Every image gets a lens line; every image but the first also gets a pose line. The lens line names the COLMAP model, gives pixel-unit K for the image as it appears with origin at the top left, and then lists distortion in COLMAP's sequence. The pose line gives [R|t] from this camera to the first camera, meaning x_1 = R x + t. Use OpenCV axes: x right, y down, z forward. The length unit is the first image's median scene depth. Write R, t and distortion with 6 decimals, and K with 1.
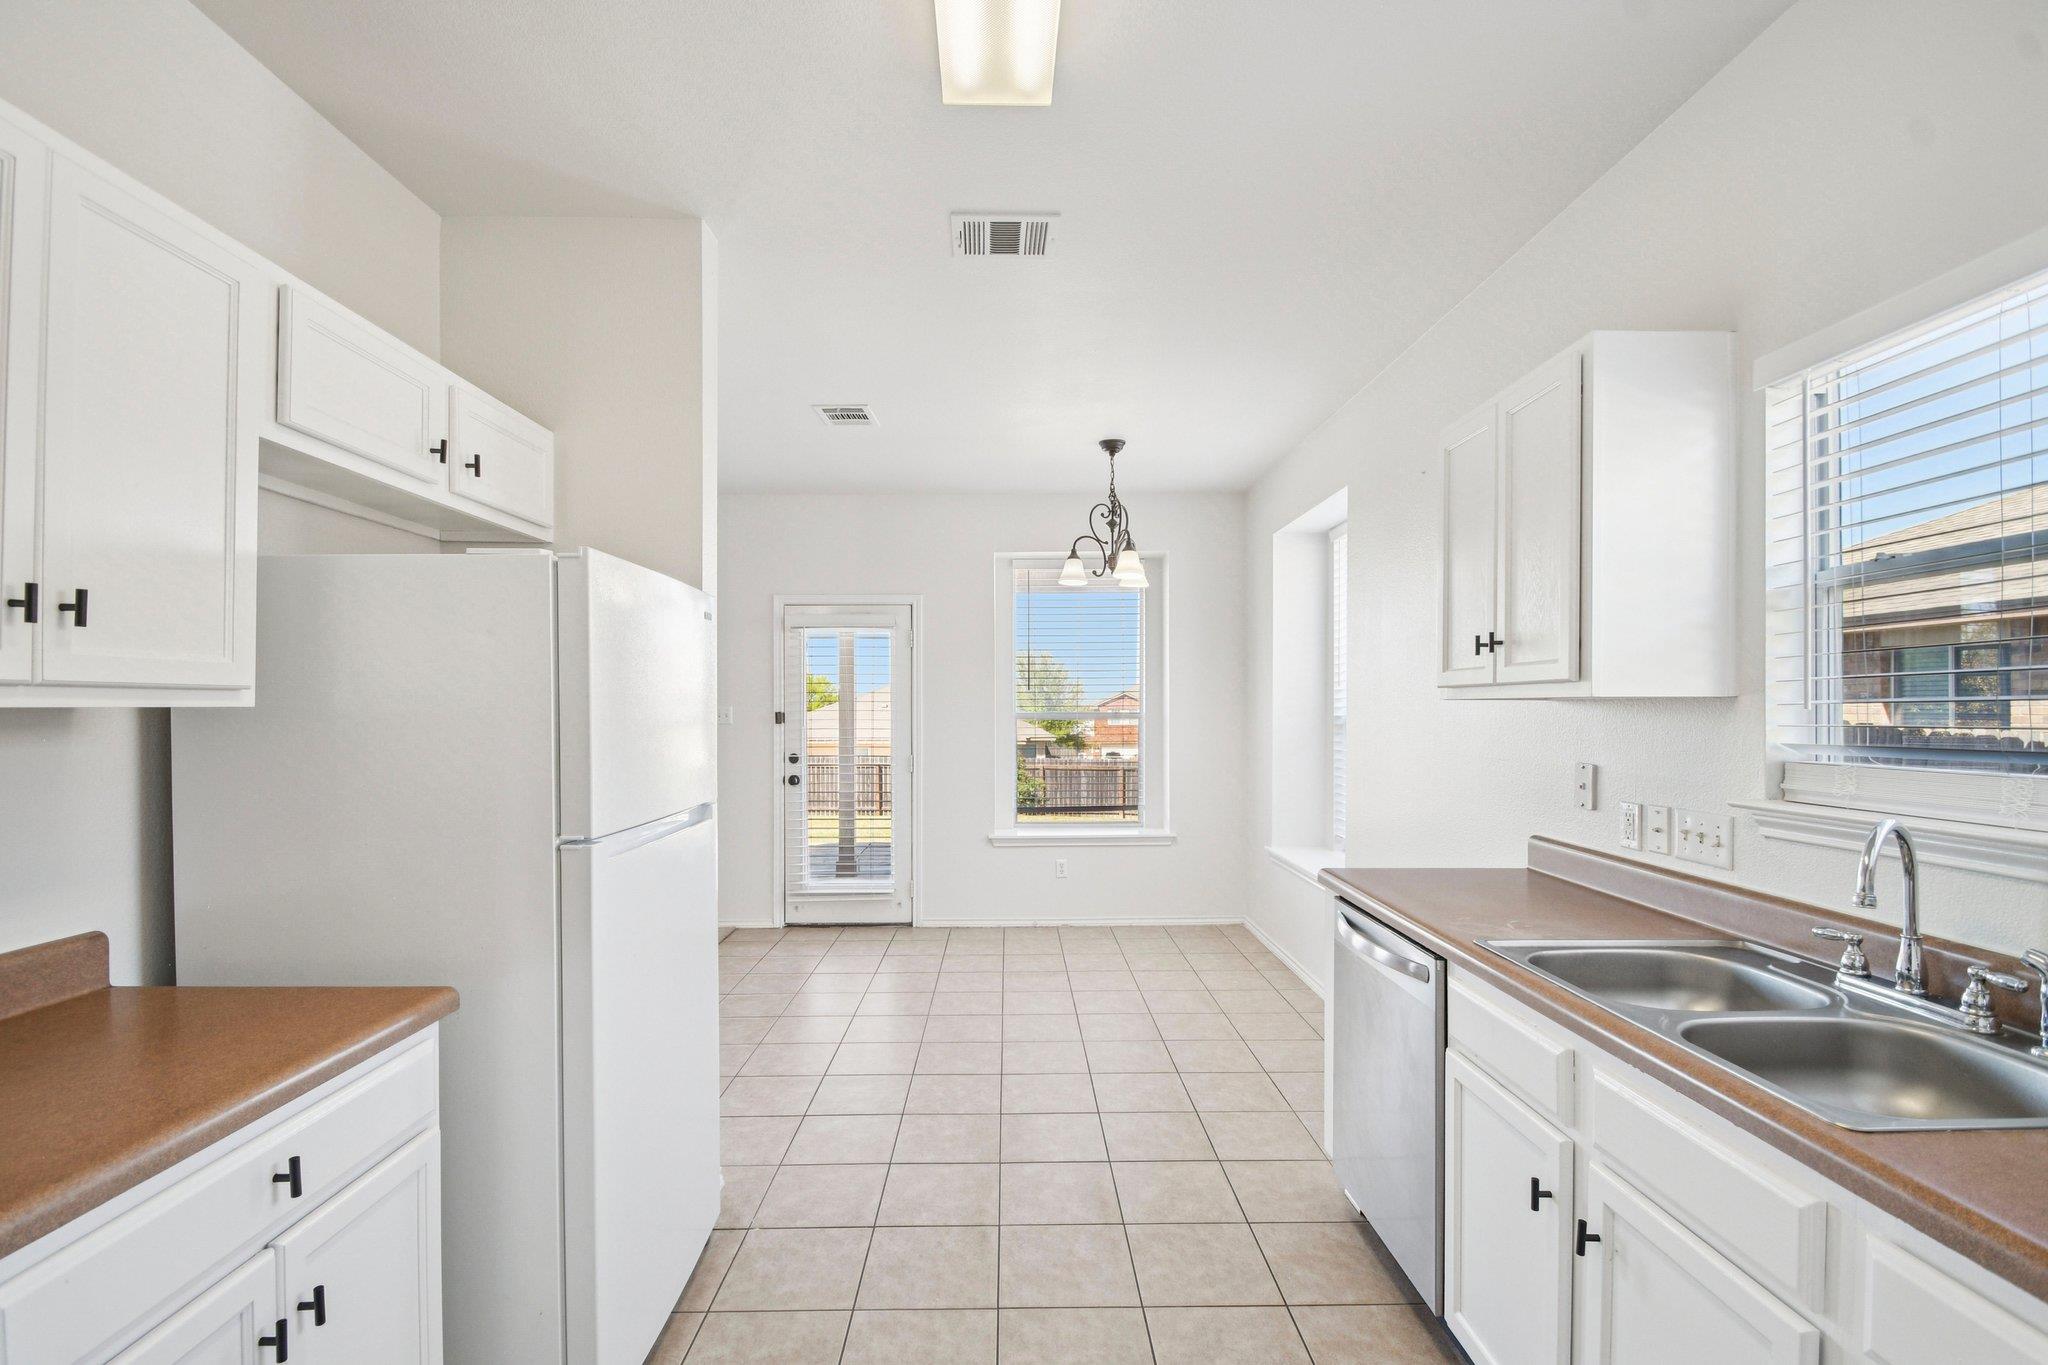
lens RADIAL K [[910.1, 0, 1016.8], [0, 910.1, 714.9], [0, 0, 1]] dist [0.011892, -0.015852]
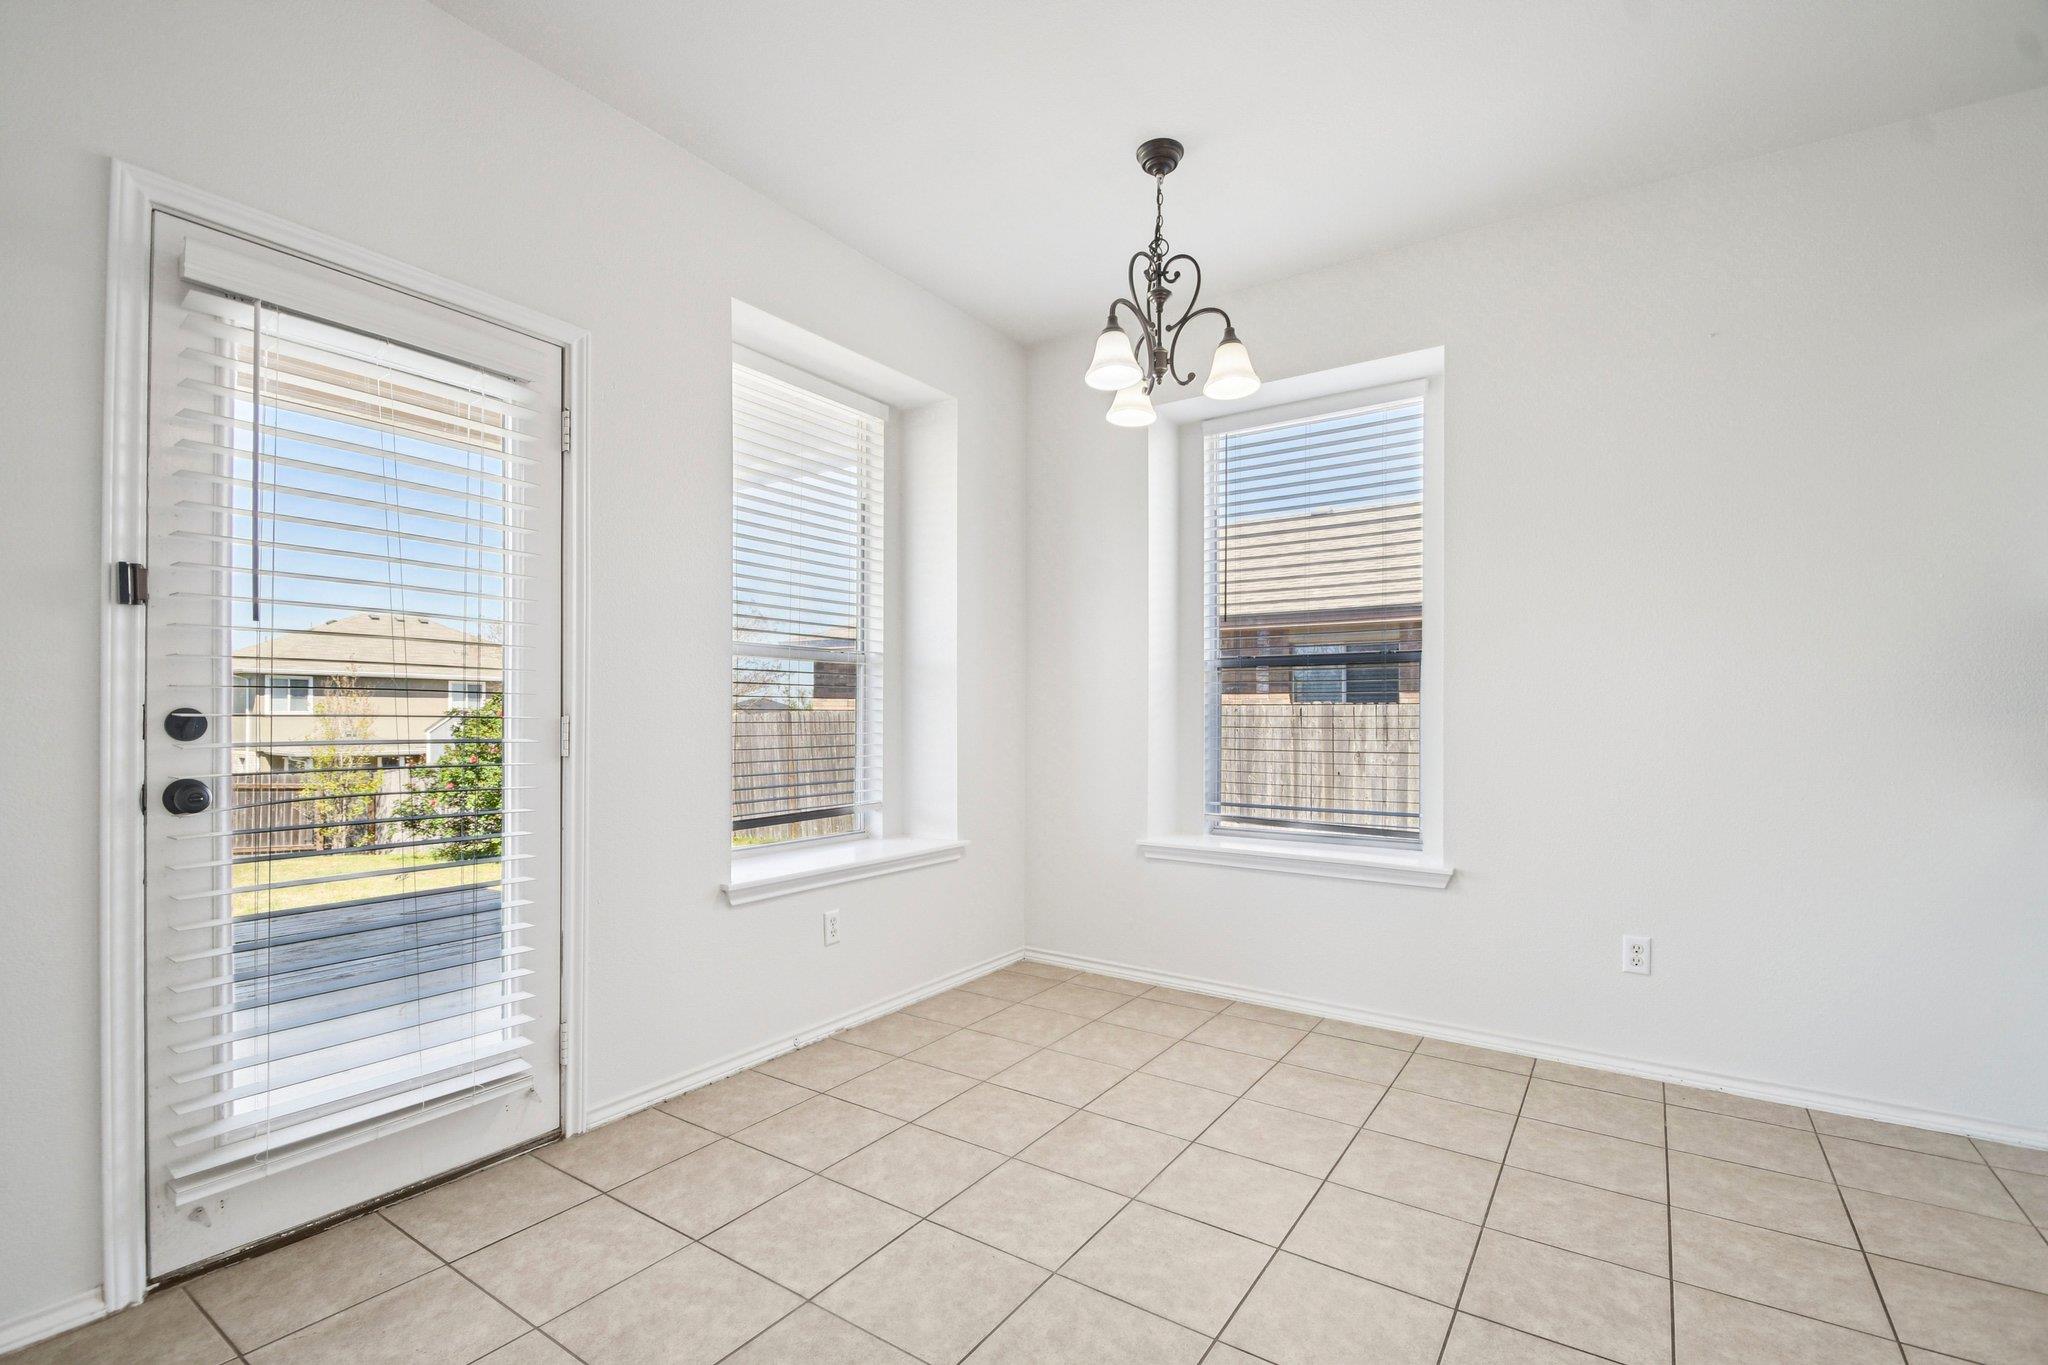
lens RADIAL K [[910.1, 0, 1016.8], [0, 910.1, 714.9], [0, 0, 1]] dist [0.011892, -0.015852]
pose [[0.574350, 0.006721, 0.818582, -0.334309], [-0.001783, 0.999974, -0.006959, 0.046479], [-0.818608, 0.002537, 0.574347, 0.603254]]
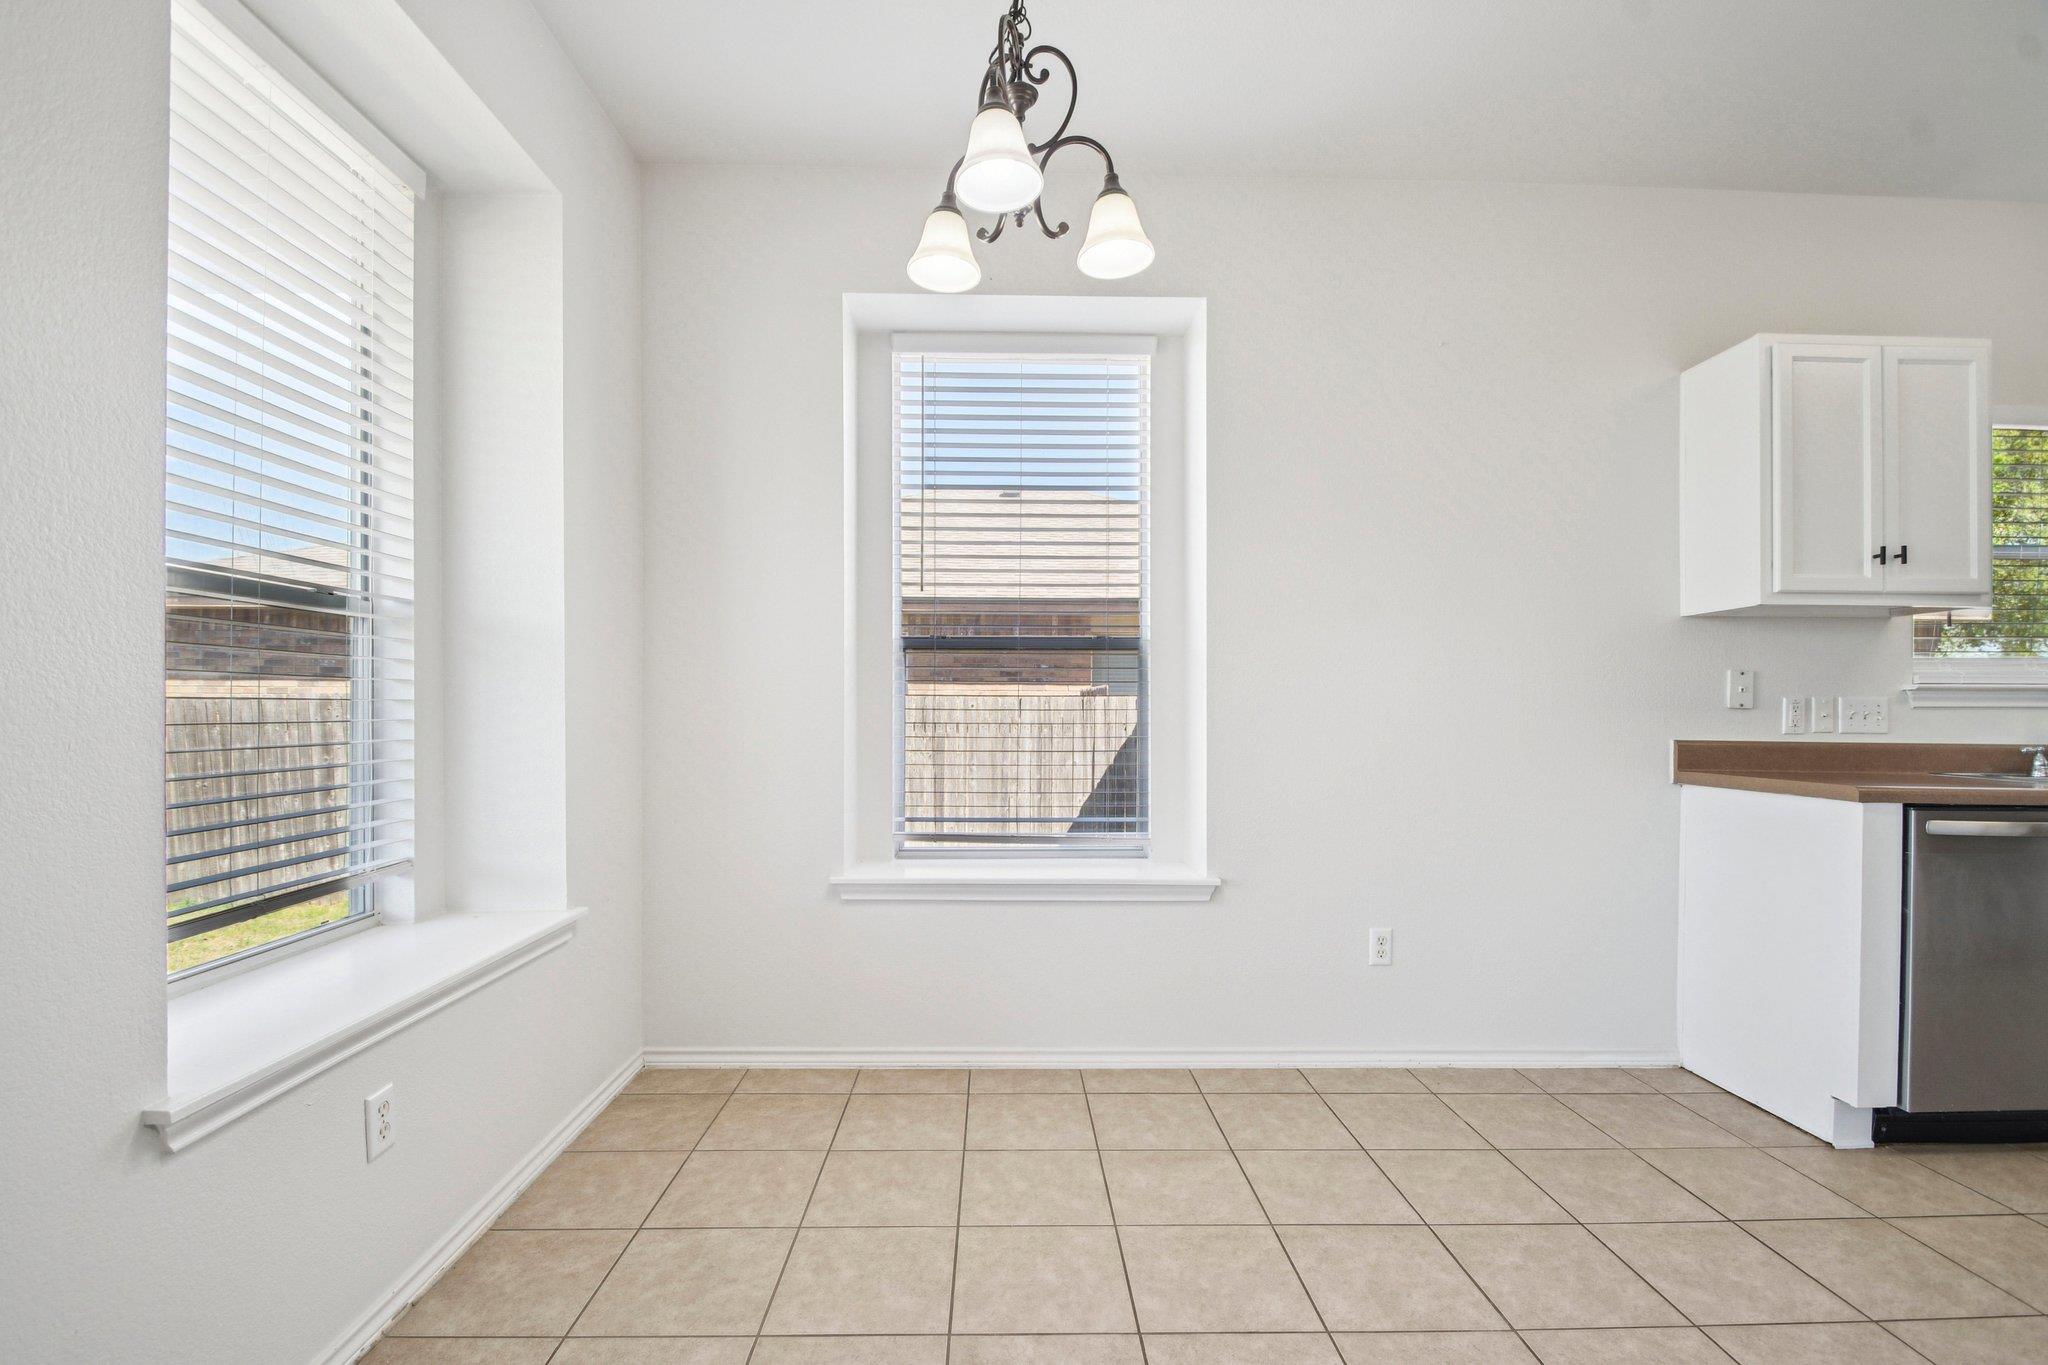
lens RADIAL K [[910.1, 0, 1016.8], [0, 910.1, 714.9], [0, 0, 1]] dist [0.011892, -0.015852]
pose [[-0.008142, -0.001269, 0.999966, -0.232569], [0.001980, 0.999997, 0.001285, 0.044938], [-0.999965, 0.001991, -0.008139, 0.812844]]
